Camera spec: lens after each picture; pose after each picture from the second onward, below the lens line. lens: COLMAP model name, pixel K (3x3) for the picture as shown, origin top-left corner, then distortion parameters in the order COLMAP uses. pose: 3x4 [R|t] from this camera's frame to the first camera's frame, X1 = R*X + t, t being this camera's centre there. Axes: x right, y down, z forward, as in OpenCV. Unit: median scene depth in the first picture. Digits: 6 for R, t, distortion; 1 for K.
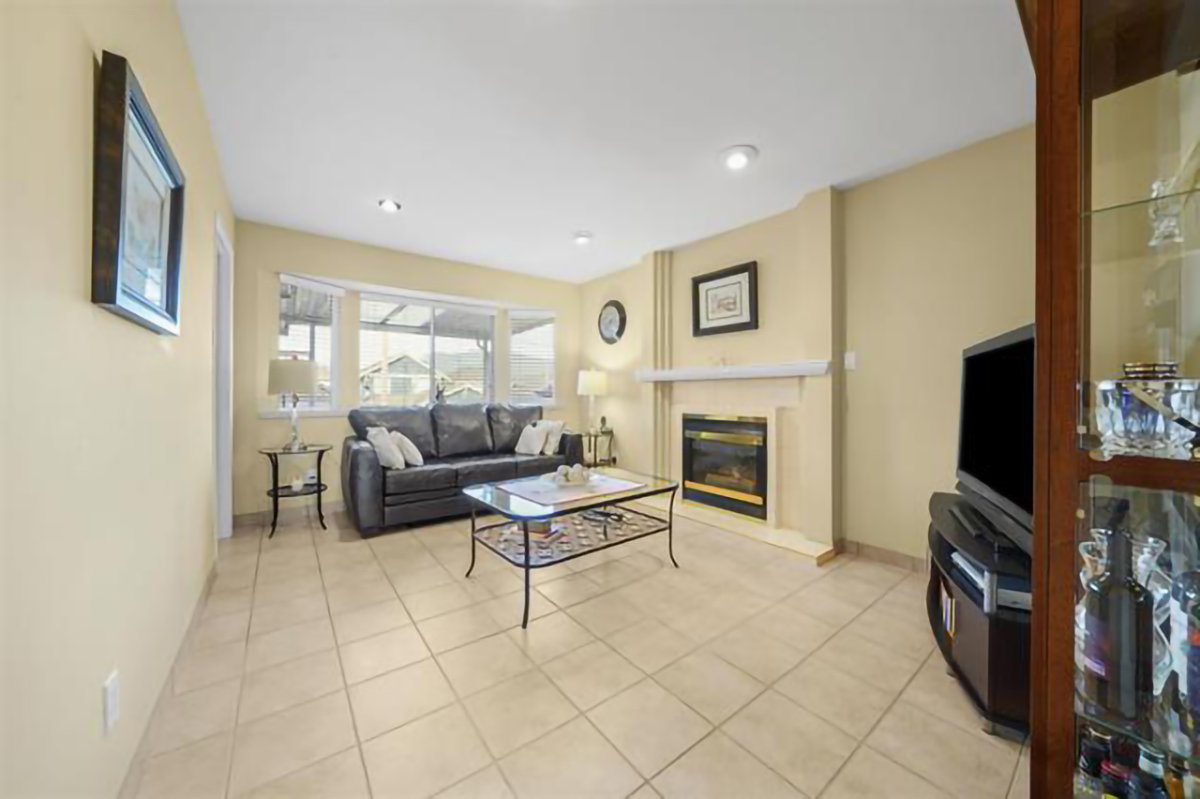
lens RADIAL K [[426.2, 0, 600.0], [0, 426.2, 399.5], [0, 0, 1]] dist [-0.002162, -0.000129]
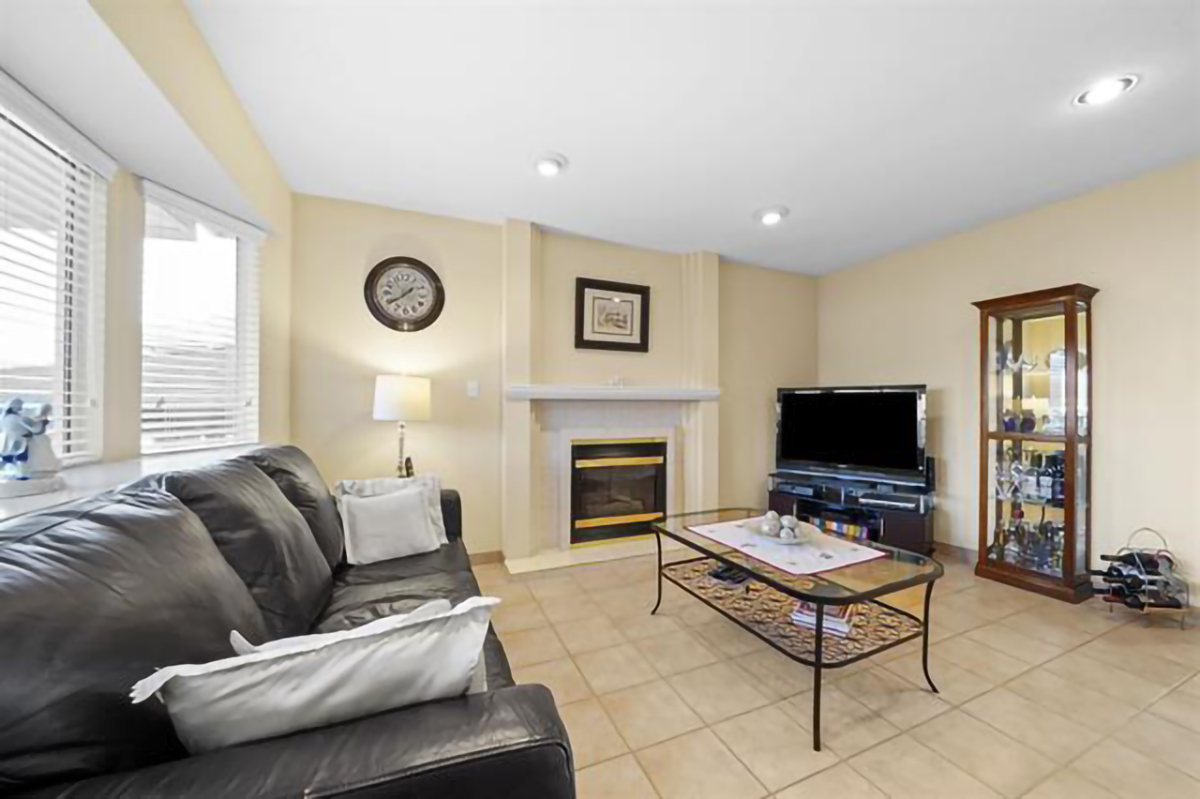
lens RADIAL K [[434.7, 0, 600.0], [0, 434.7, 399.5], [0, 0, 1]] dist [-0.000620, -0.000038]
pose [[0.251912, -0.003976, 0.967742, -0.626280], [0.001972, 0.999992, 0.003595, -0.049968], [-0.967748, 0.001003, 0.251918, 0.770562]]
